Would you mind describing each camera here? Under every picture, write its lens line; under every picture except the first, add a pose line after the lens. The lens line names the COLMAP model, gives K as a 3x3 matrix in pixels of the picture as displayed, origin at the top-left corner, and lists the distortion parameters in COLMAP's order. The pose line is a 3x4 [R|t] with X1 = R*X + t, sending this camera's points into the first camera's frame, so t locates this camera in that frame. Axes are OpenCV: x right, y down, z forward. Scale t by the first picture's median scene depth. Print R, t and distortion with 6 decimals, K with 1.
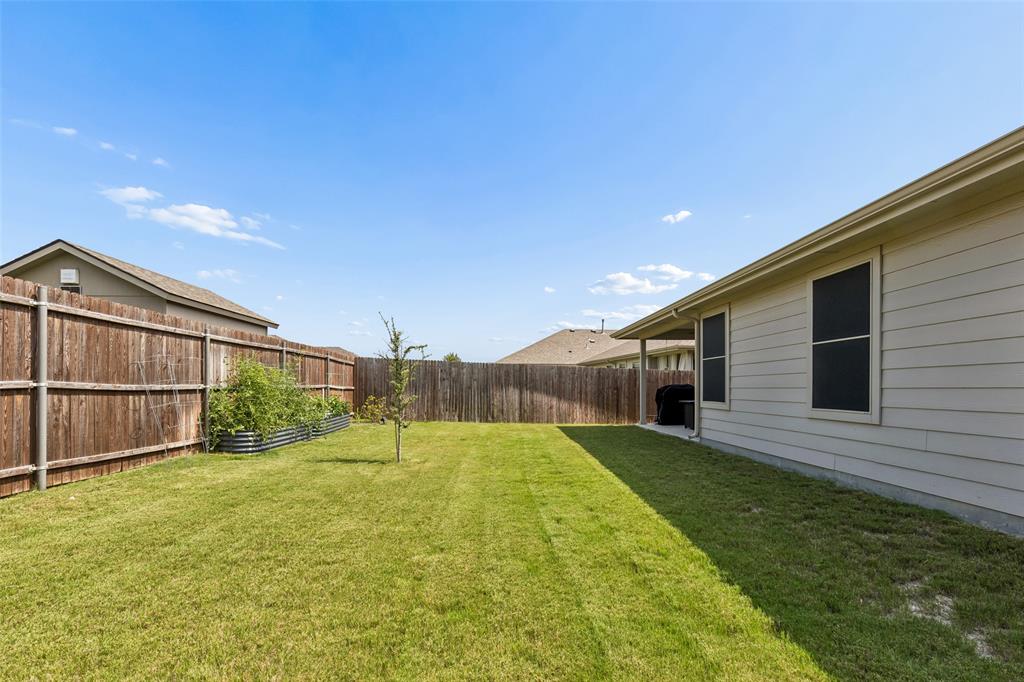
lens RADIAL K [[481.6, 0, 510.4], [0, 481.6, 389.6], [0, 0, 1]] dist [0.000916, -0.000030]
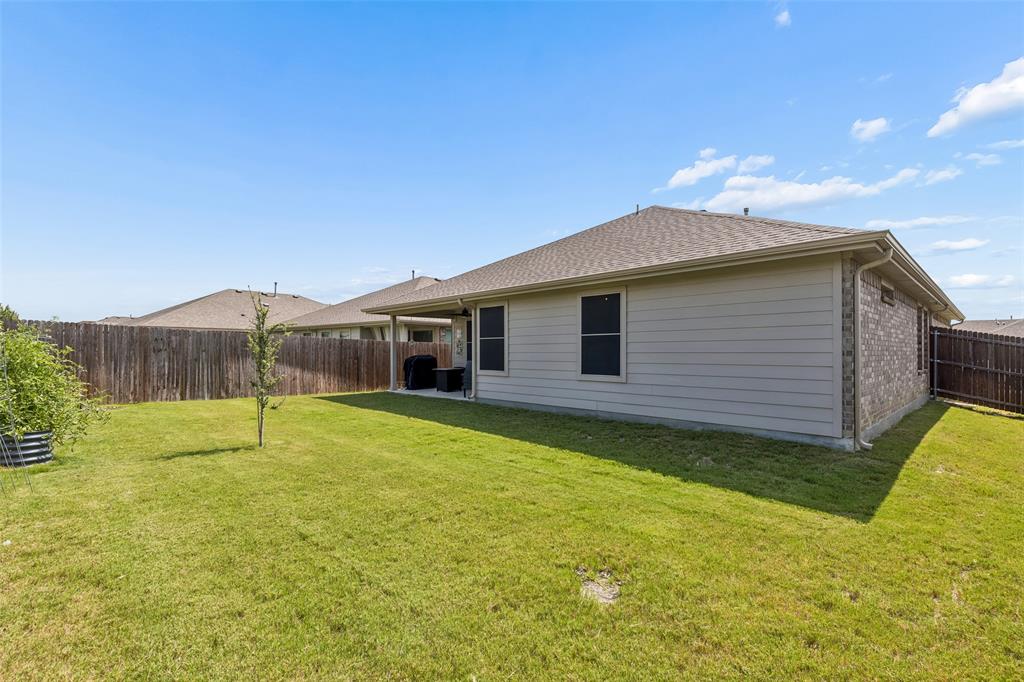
lens RADIAL K [[469.4, 0, 518.7], [0, 469.4, 348.6], [0, 0, 1]] dist [0.009165, -0.000445]
pose [[0.724380, 0.001060, 0.689400, -0.410355], [0.005037, 0.999964, -0.006829, -0.025148], [-0.689383, 0.008419, 0.724348, -0.007803]]
